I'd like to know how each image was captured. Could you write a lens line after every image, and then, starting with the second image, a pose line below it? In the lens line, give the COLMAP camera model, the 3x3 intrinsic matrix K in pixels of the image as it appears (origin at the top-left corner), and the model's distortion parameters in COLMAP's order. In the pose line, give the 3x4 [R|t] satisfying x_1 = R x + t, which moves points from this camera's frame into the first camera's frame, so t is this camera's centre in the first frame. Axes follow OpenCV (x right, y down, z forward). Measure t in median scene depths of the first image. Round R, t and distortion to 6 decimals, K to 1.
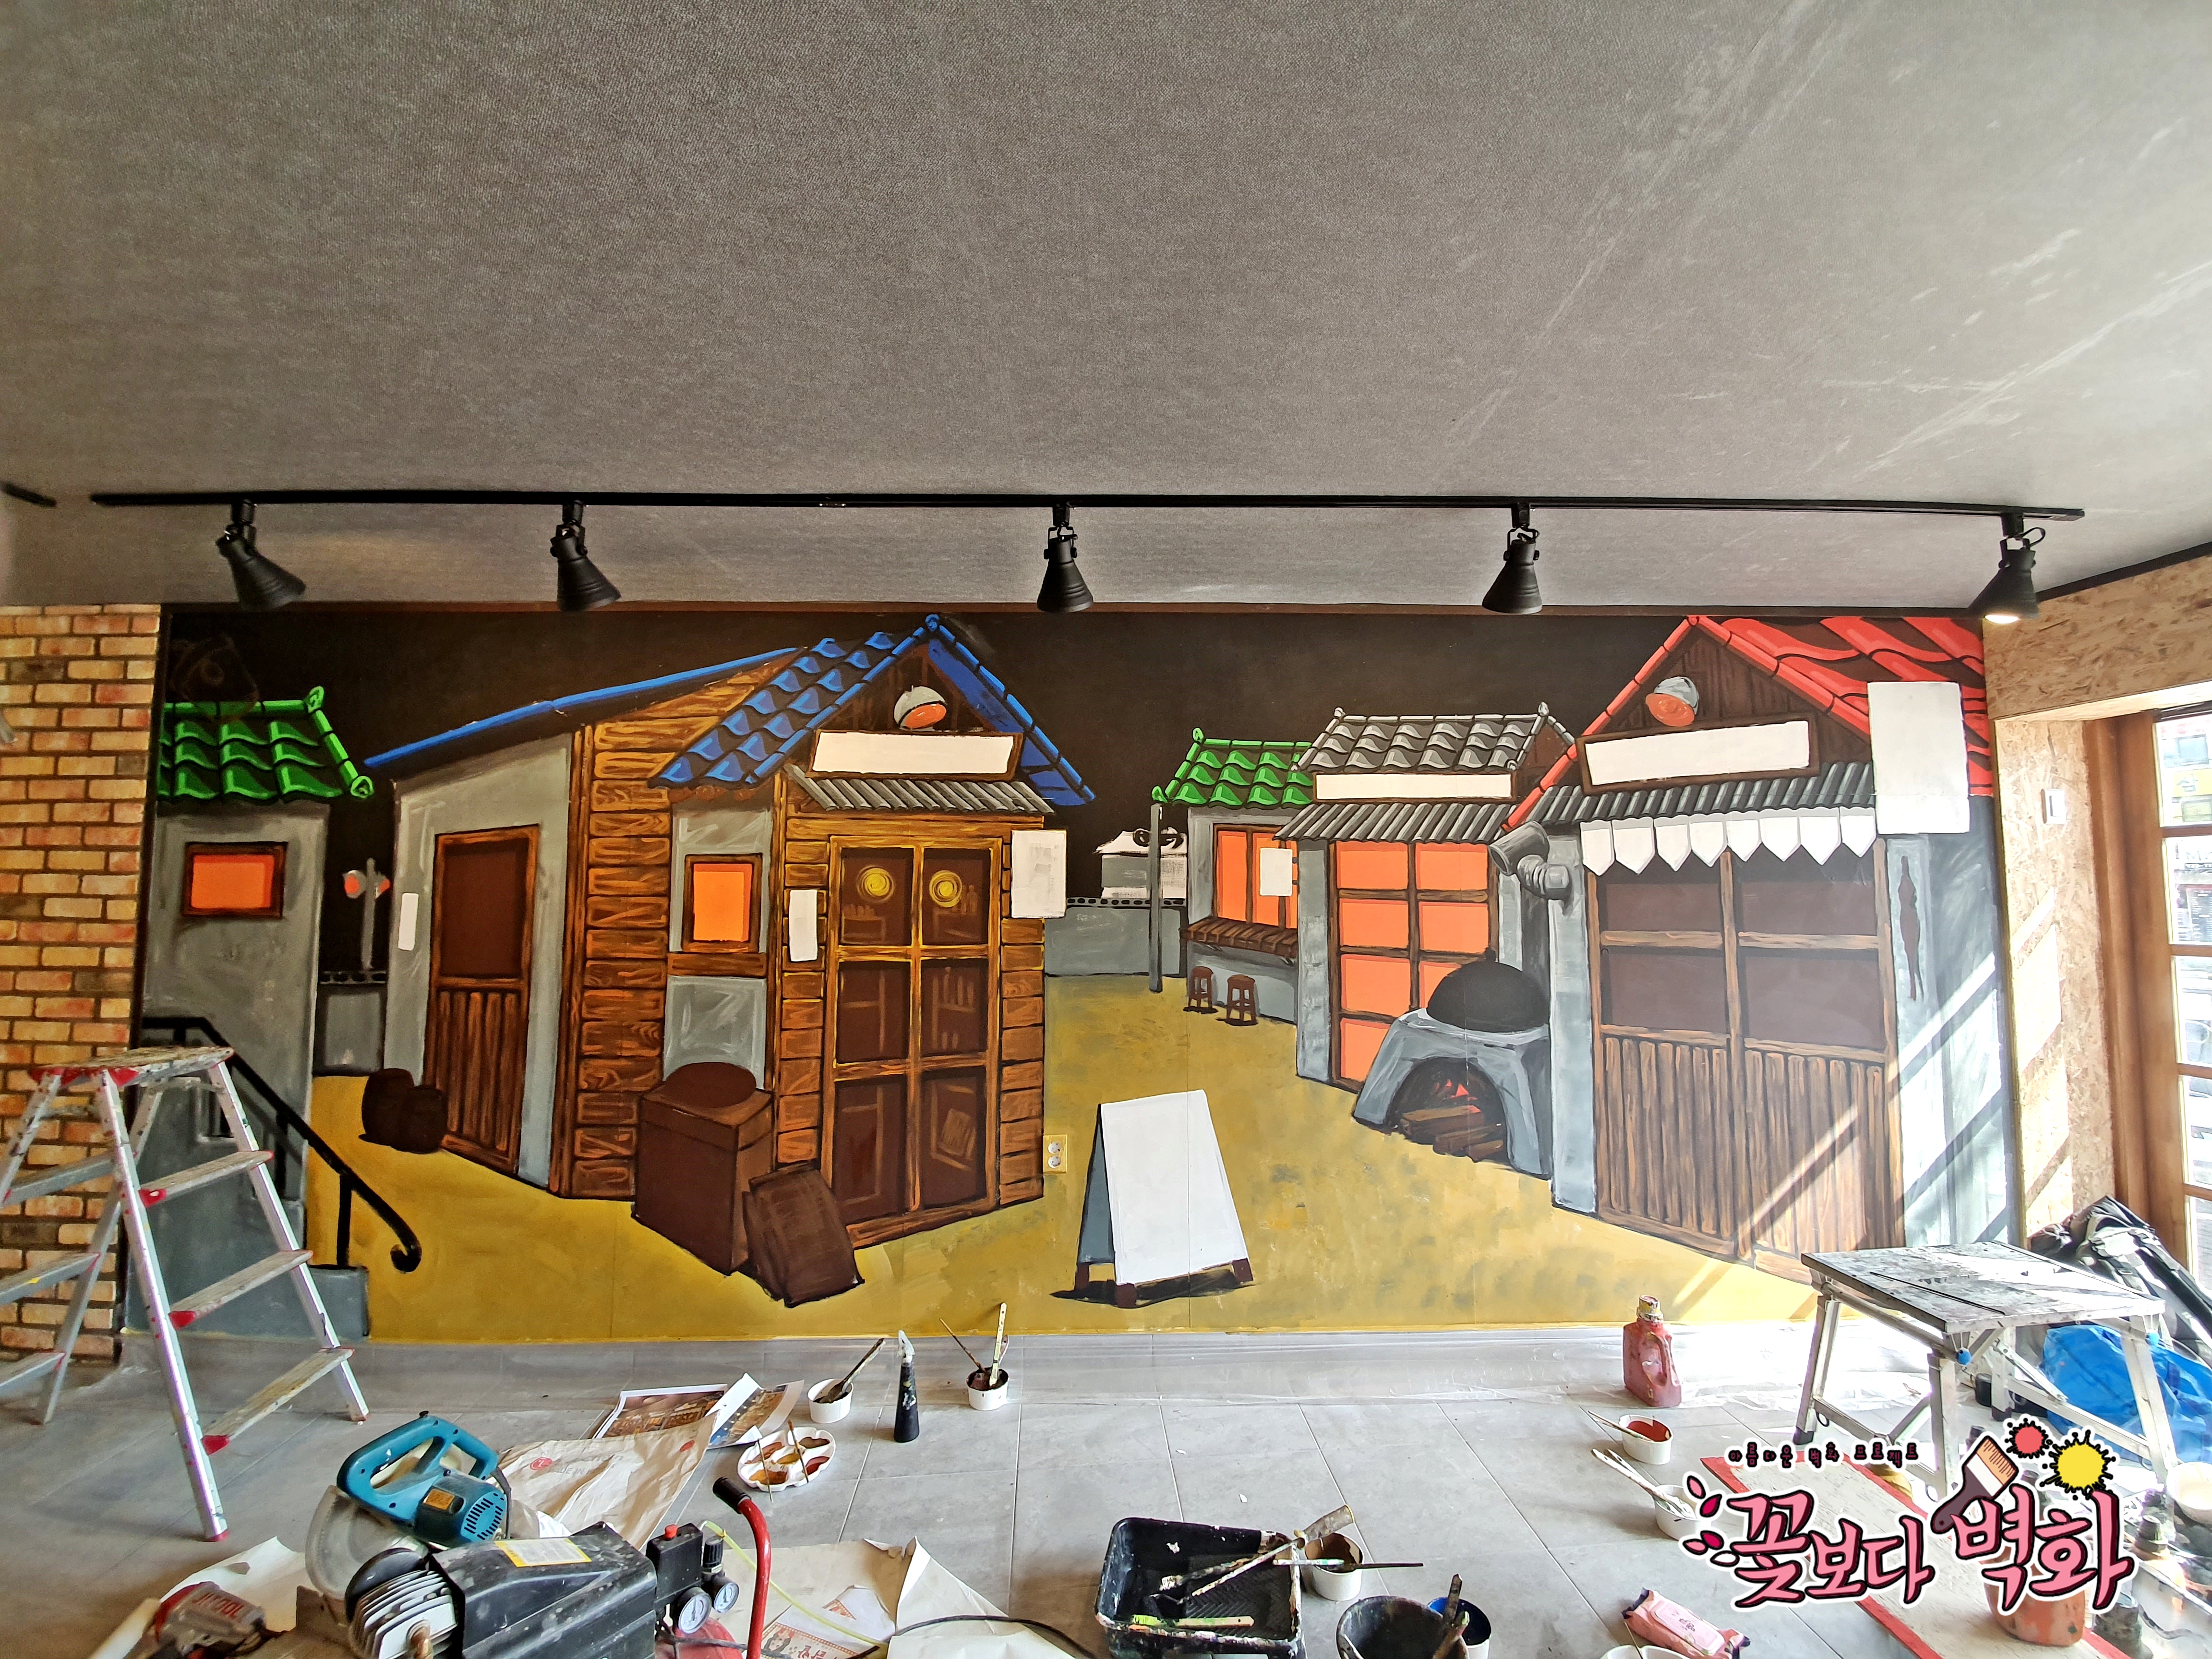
lens RADIAL K [[874.2, 0, 1118.2], [0, 874.2, 826.5], [0, 0, 1]] dist [0.012881, -0.015152]
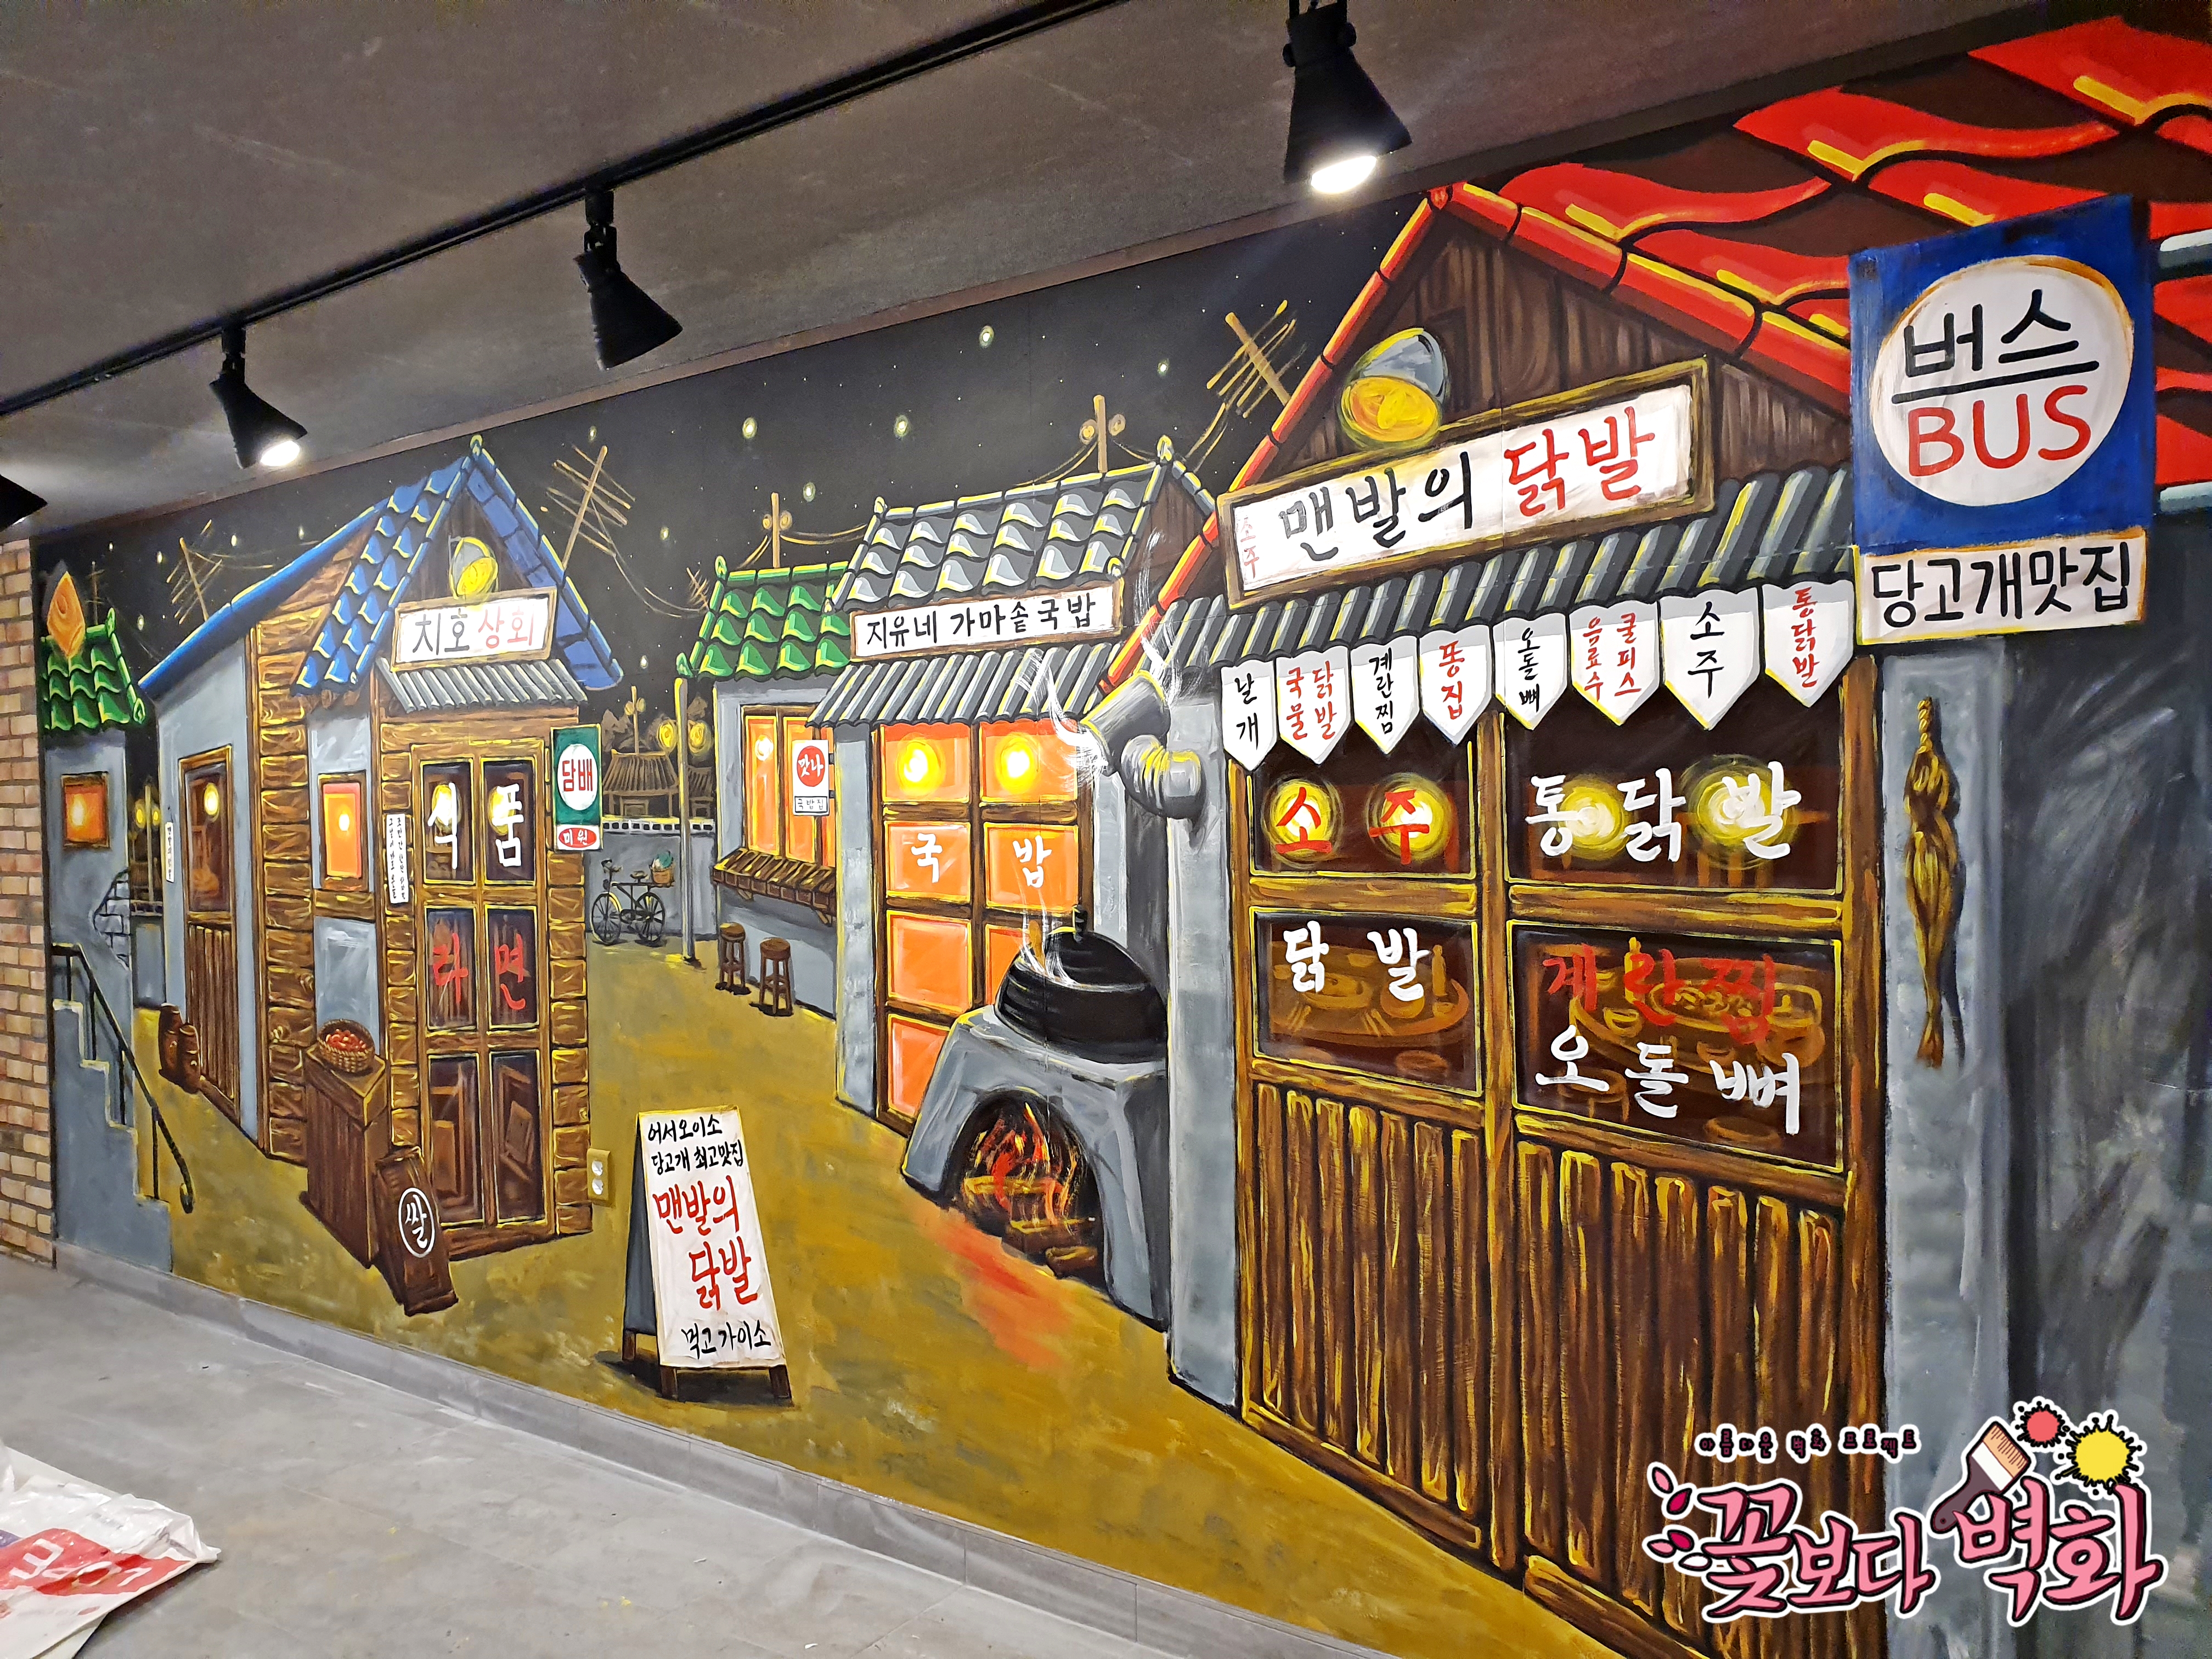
lens RADIAL K [[1685.6, 0, 1073.1], [0, 1685.6, 824.0], [0, 0, 1]] dist [0.128761, -0.252560]
pose [[0.782190, -0.006683, -0.623004, 1.095633], [0.065464, 0.995289, 0.071514, 0.010333], [0.619591, -0.096722, 0.778943, 0.171588]]
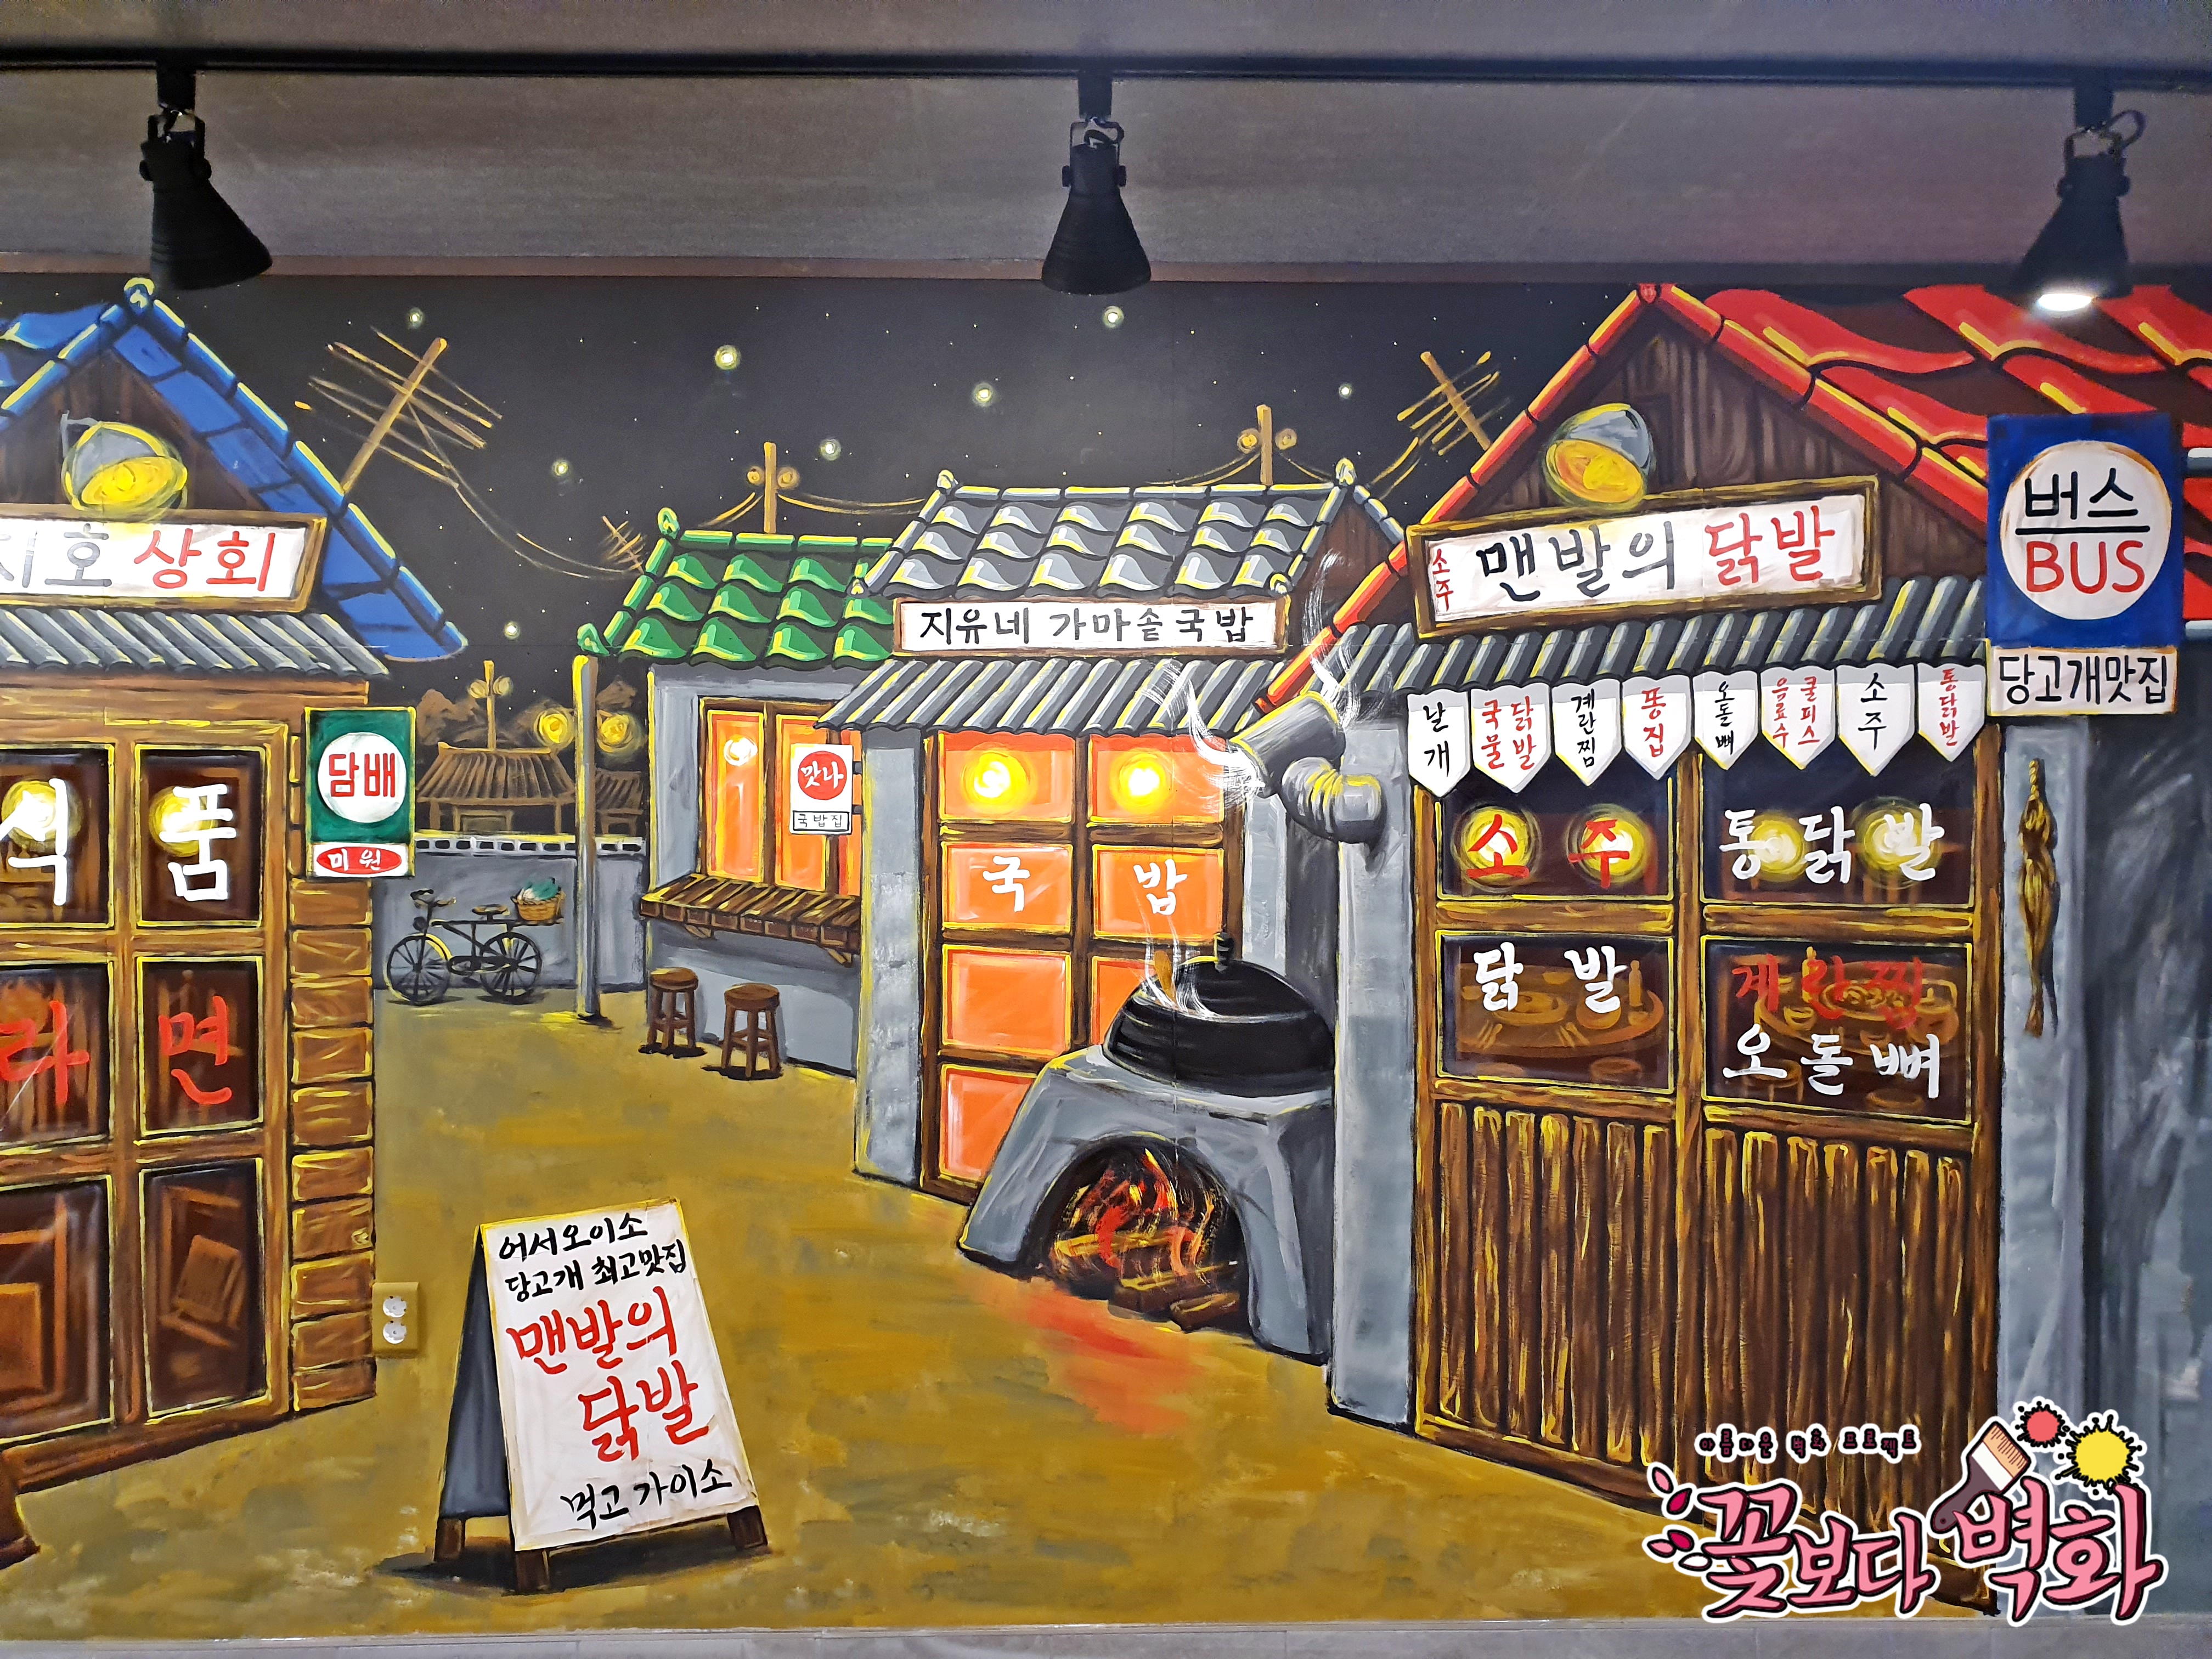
lens RADIAL K [[1667.9, 0, 1106.0], [0, 1667.9, 829.5], [0, 0, 1]] dist [0.083833, -0.155165]
pose [[0.999983, 0.000408, -0.005774, 0.361431], [0.000052, 0.996833, 0.079519, -0.004071], [0.005788, -0.079518, 0.996817, 0.001706]]
